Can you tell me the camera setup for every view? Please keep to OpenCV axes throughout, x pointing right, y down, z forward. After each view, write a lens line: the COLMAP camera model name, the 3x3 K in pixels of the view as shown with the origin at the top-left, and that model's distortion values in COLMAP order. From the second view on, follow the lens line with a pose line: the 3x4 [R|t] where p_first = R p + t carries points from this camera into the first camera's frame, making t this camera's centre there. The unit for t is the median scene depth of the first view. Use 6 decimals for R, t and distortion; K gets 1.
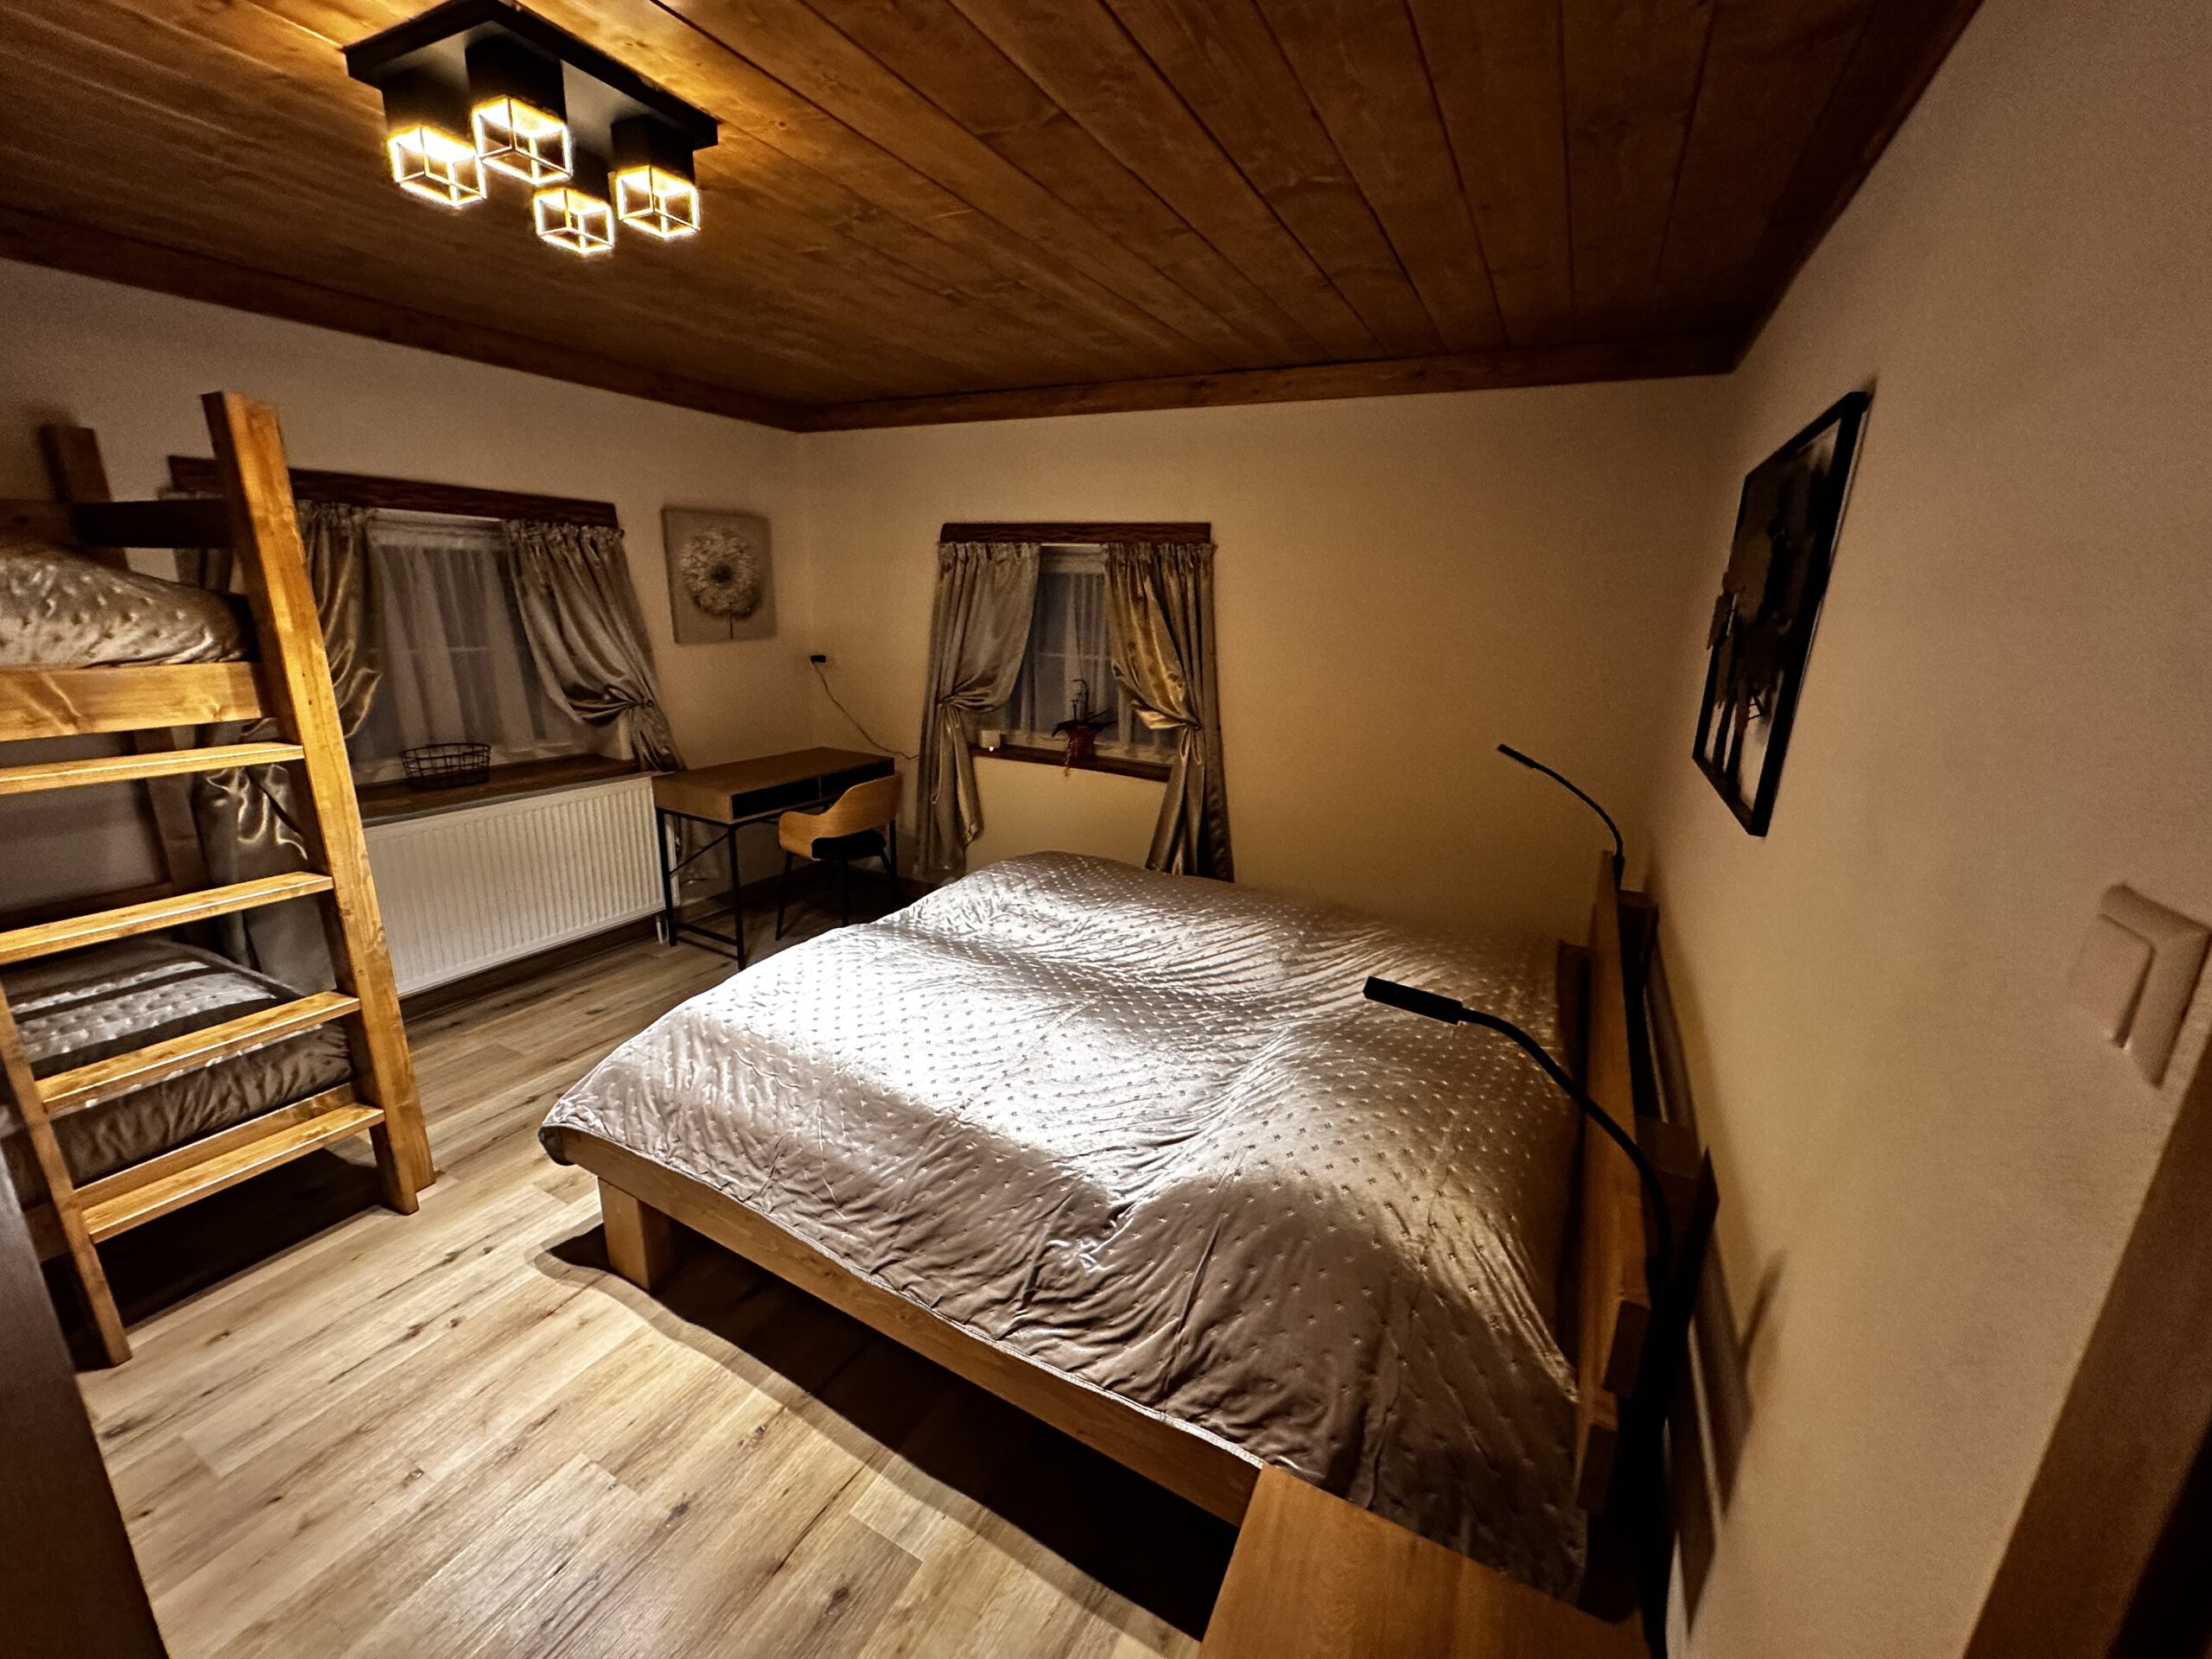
lens RADIAL K [[880.0, 0, 1107.4], [0, 880.0, 831.2], [0, 0, 1]] dist [-0.002301, 0.000211]
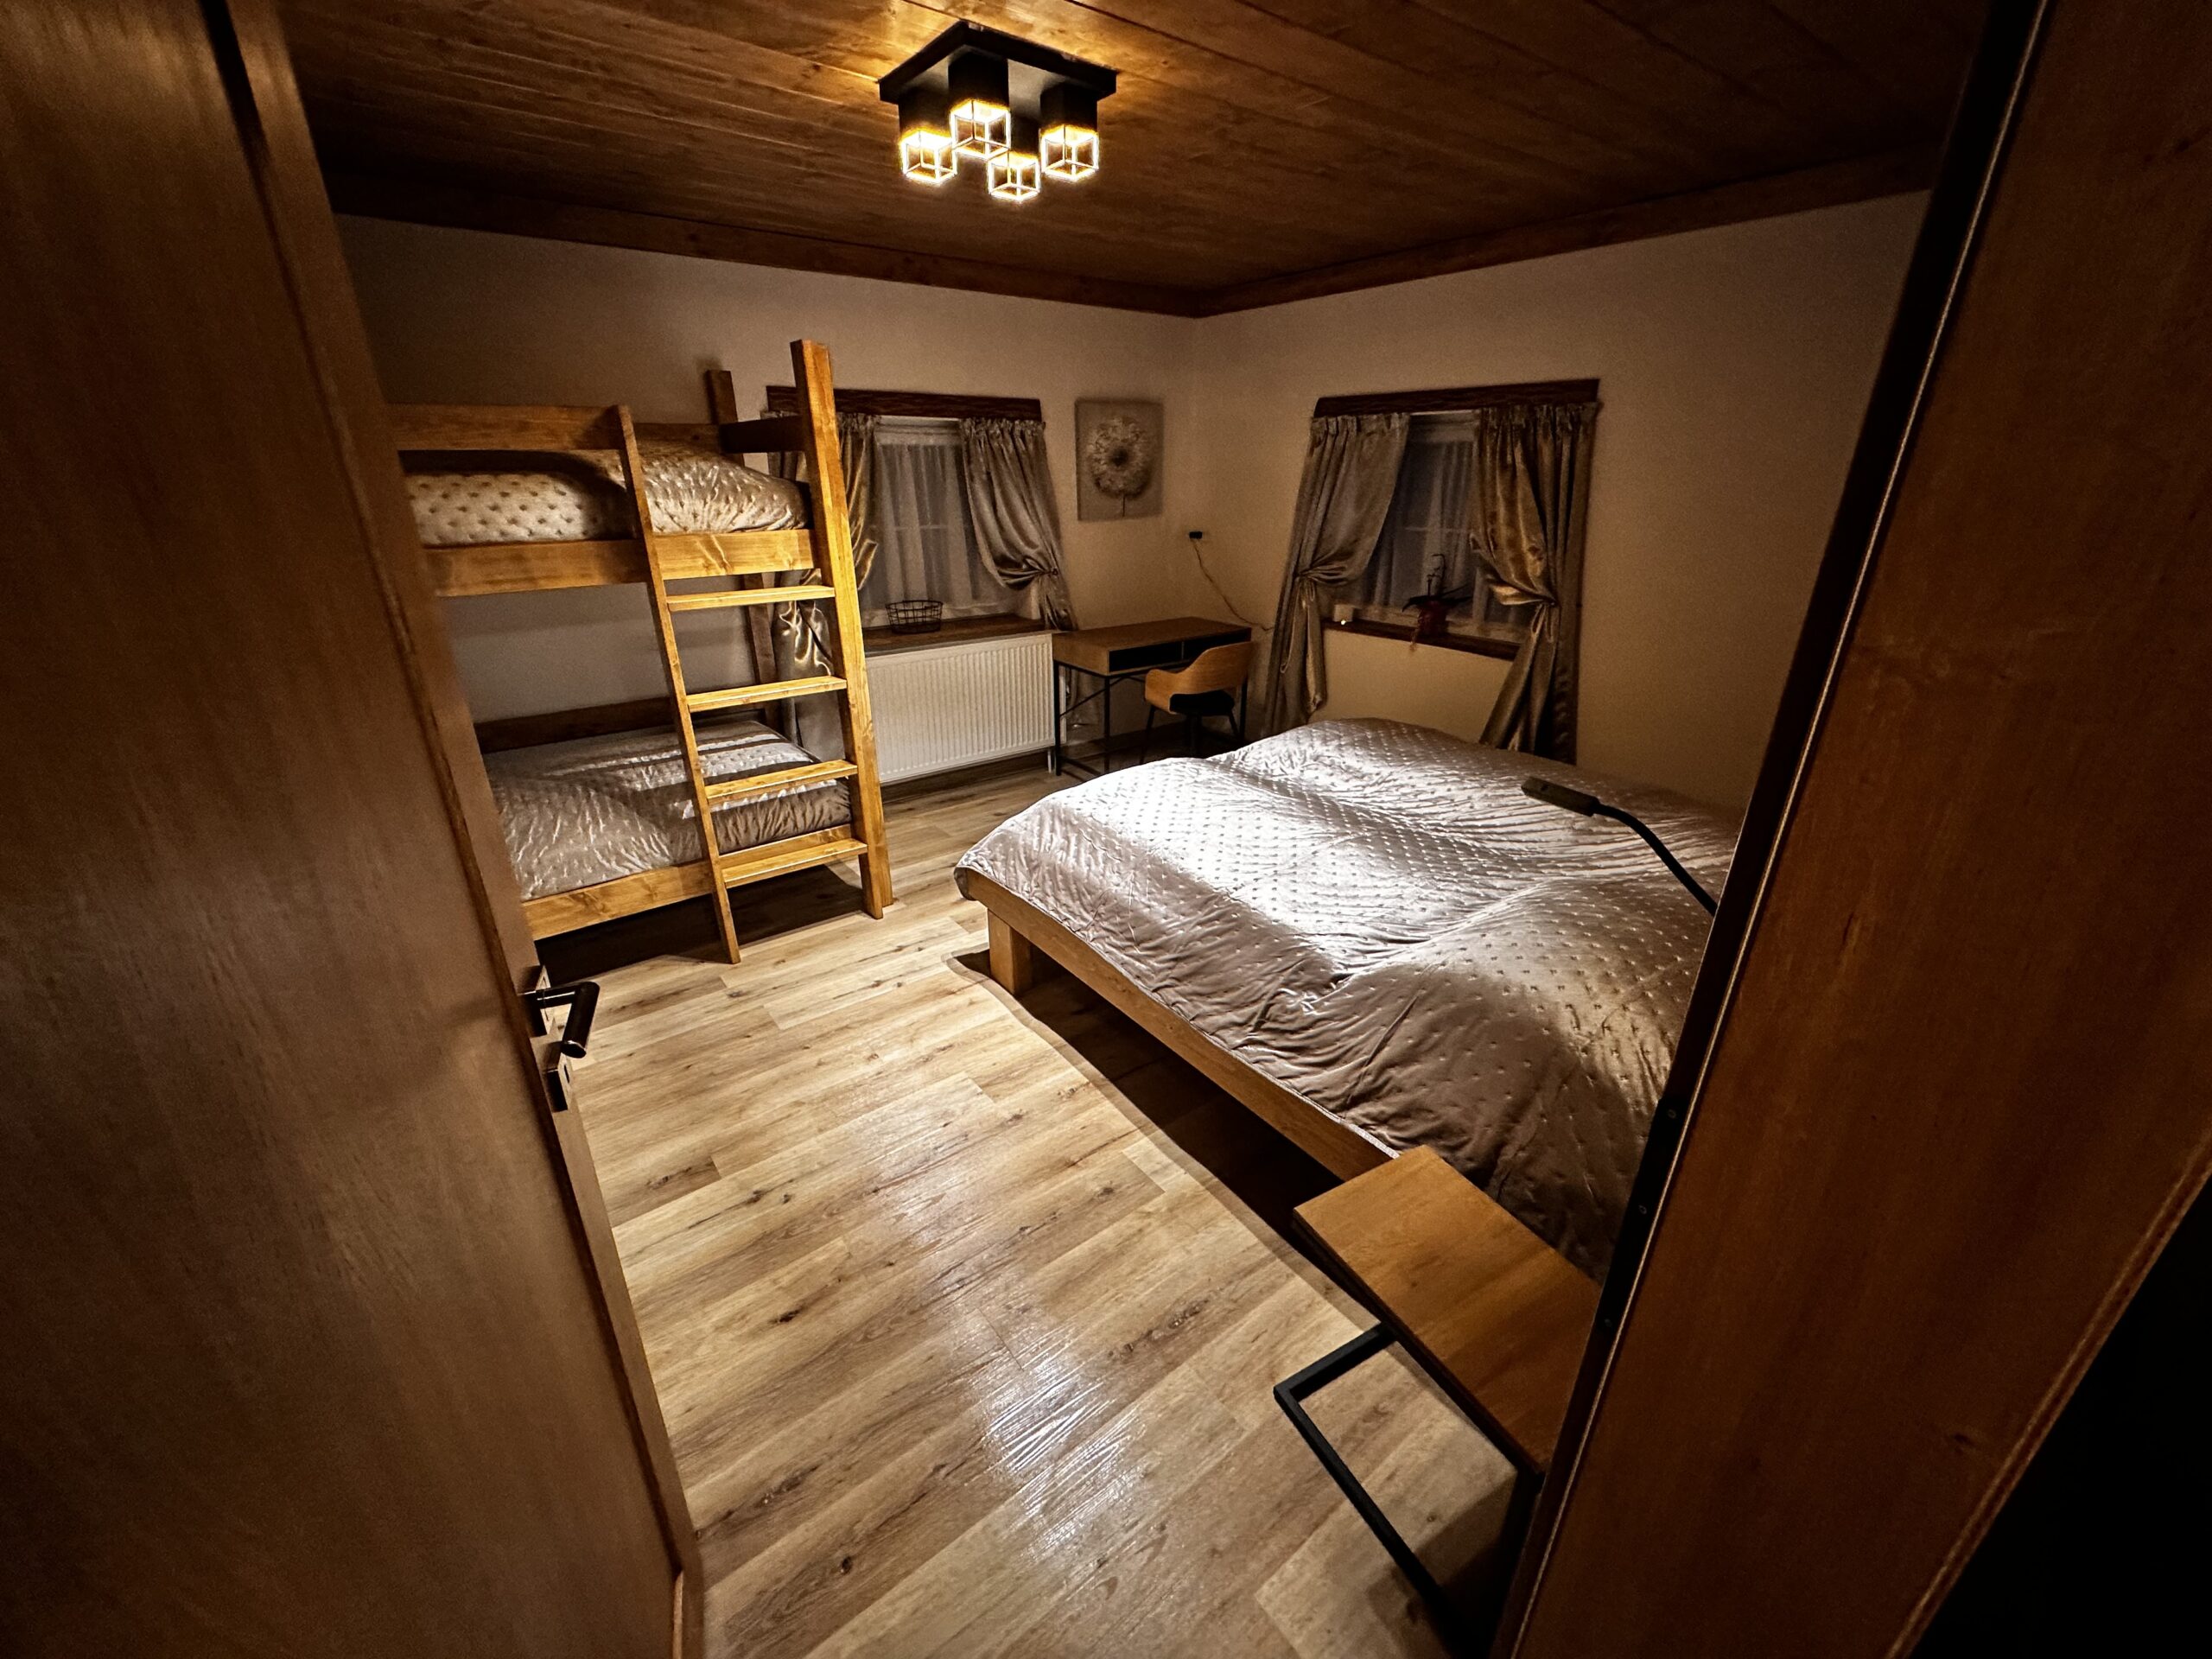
lens RADIAL K [[880.0, 0, 1108.5], [0, 880.0, 833.0], [0, 0, 1]] dist [-0.002301, 0.000211]
pose [[0.906914, 0.130166, -0.400704, 0.148233], [-0.080226, 0.987030, 0.139055, 0.066815], [0.413607, -0.093964, 0.905594, -0.187470]]
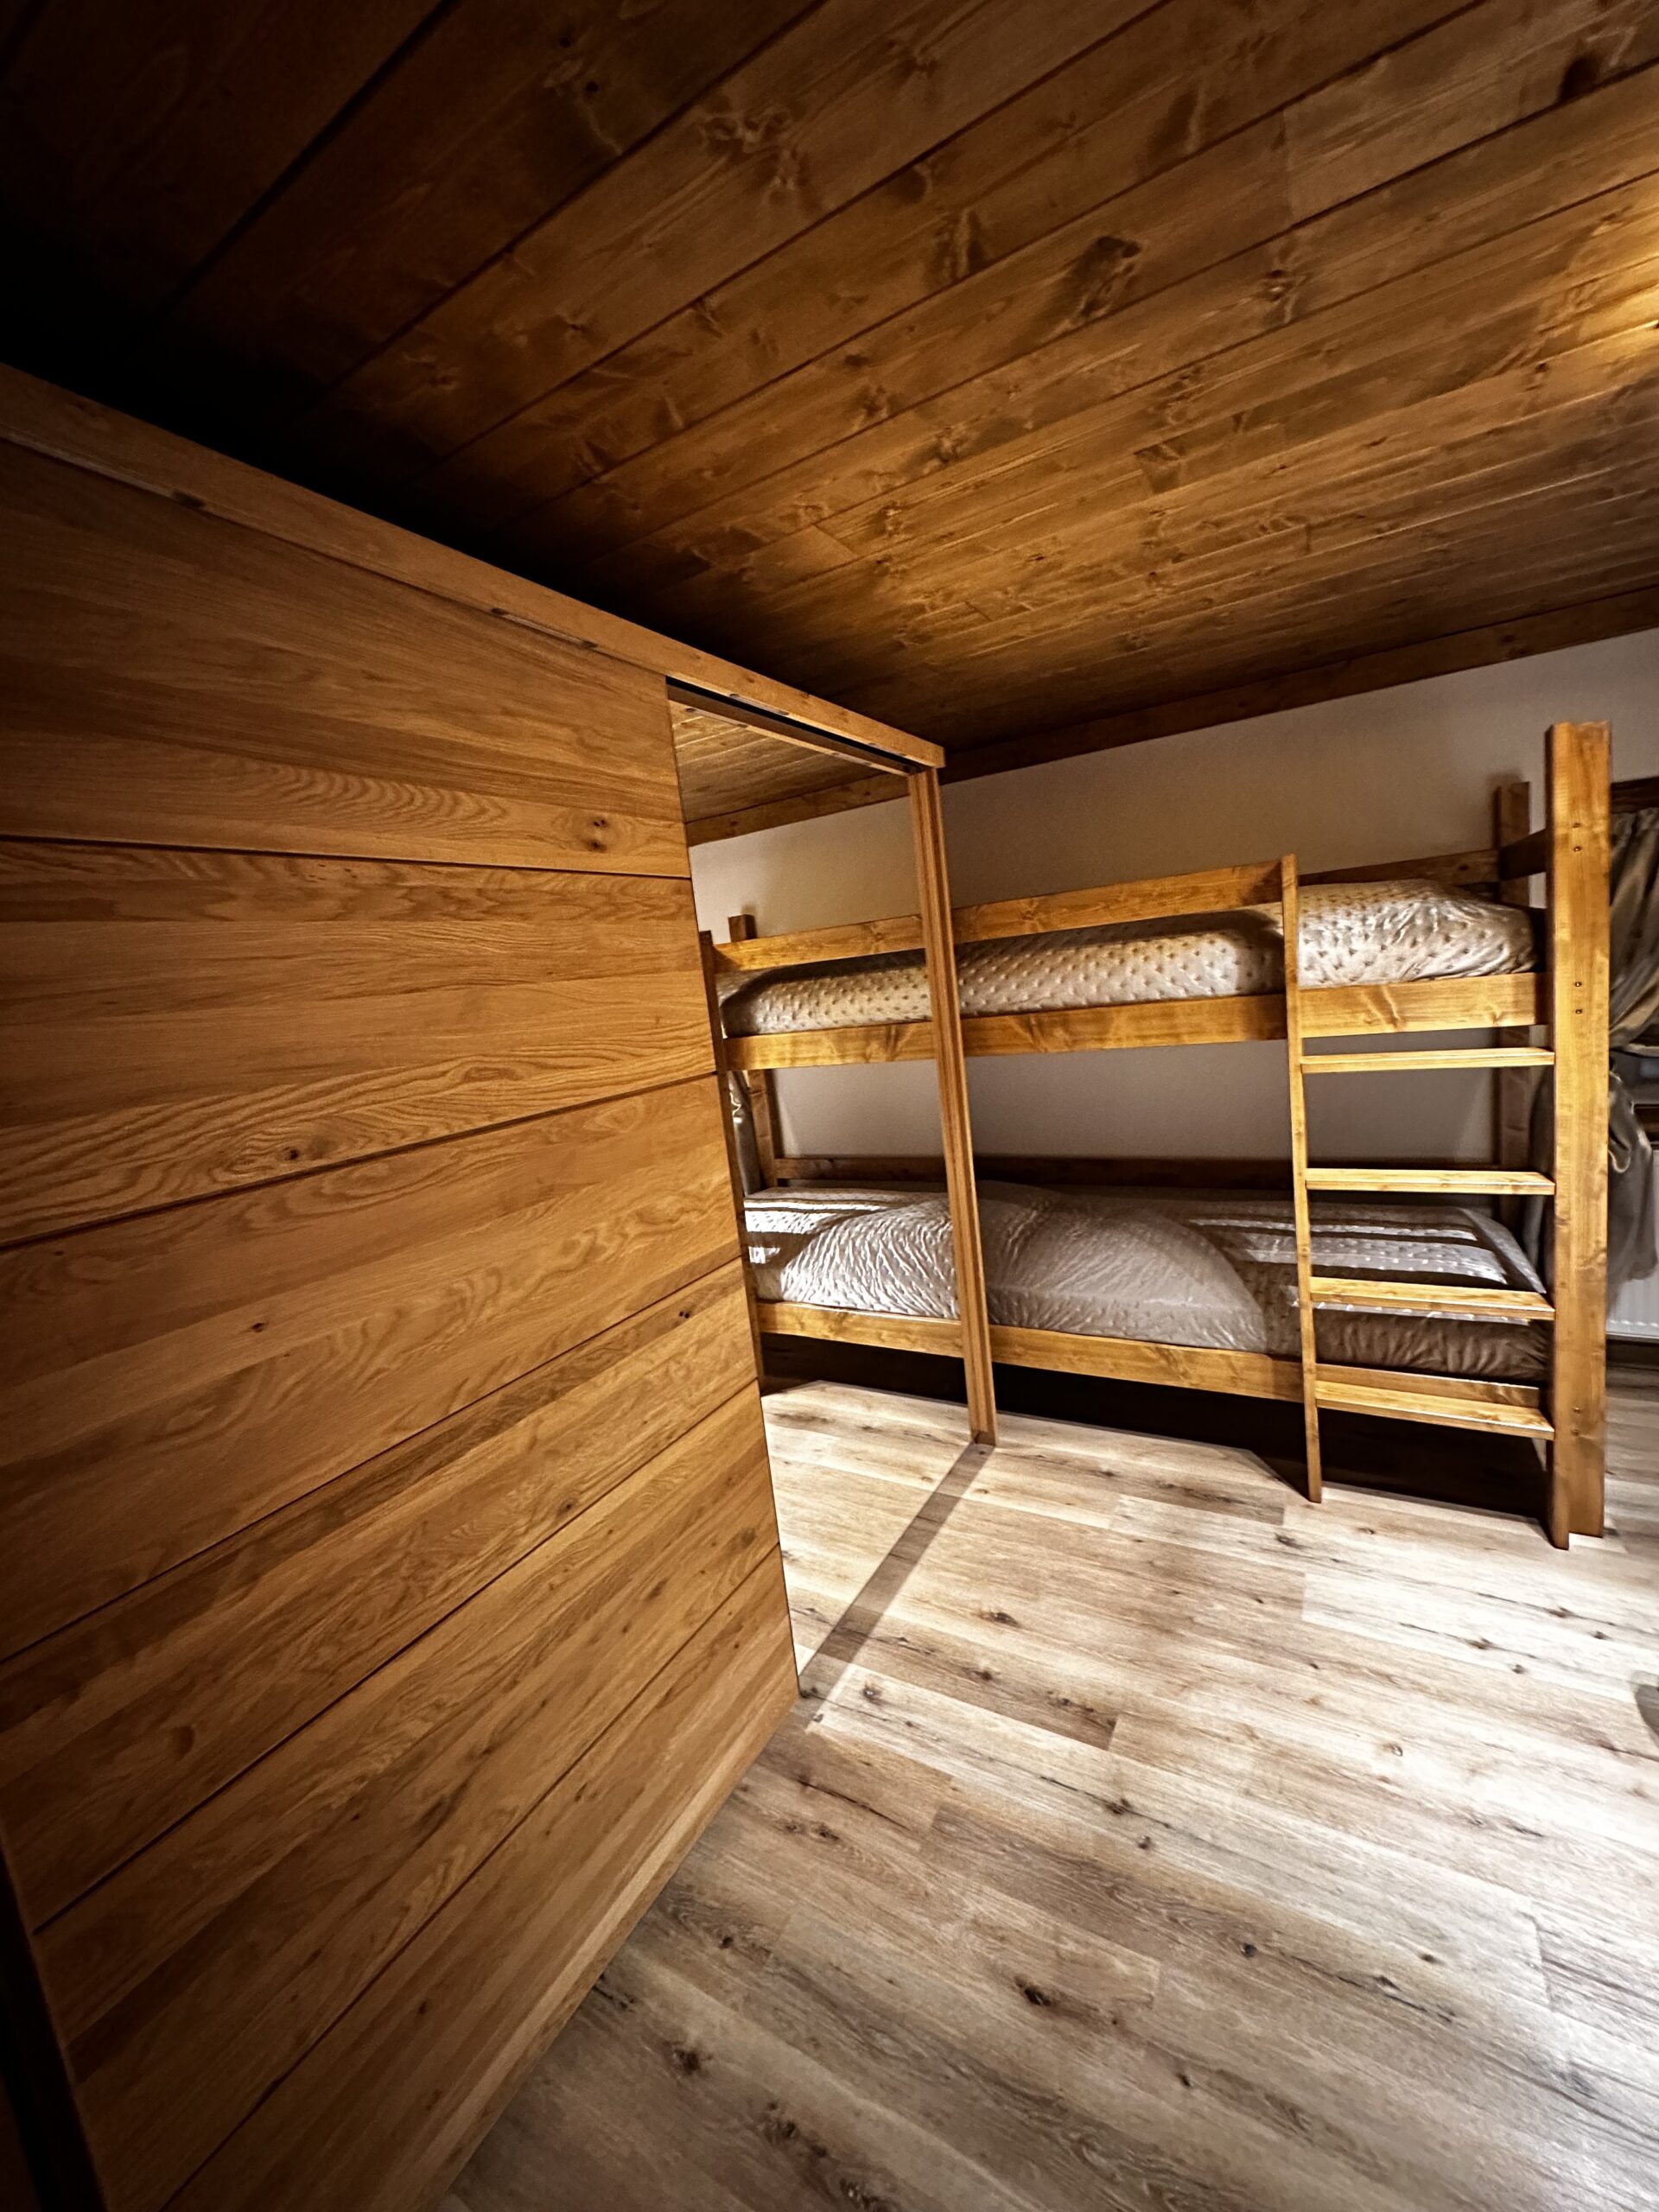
lens RADIAL K [[880.0, 0, 826.0], [0, 880.0, 1106.3], [0, 0, 1]] dist [-0.002301, 0.000211]
pose [[-0.054506, 0.119004, -0.991397, 0.154785], [-0.160097, 0.978986, 0.126316, -0.028546], [0.985595, 0.165604, -0.034308, 0.204327]]
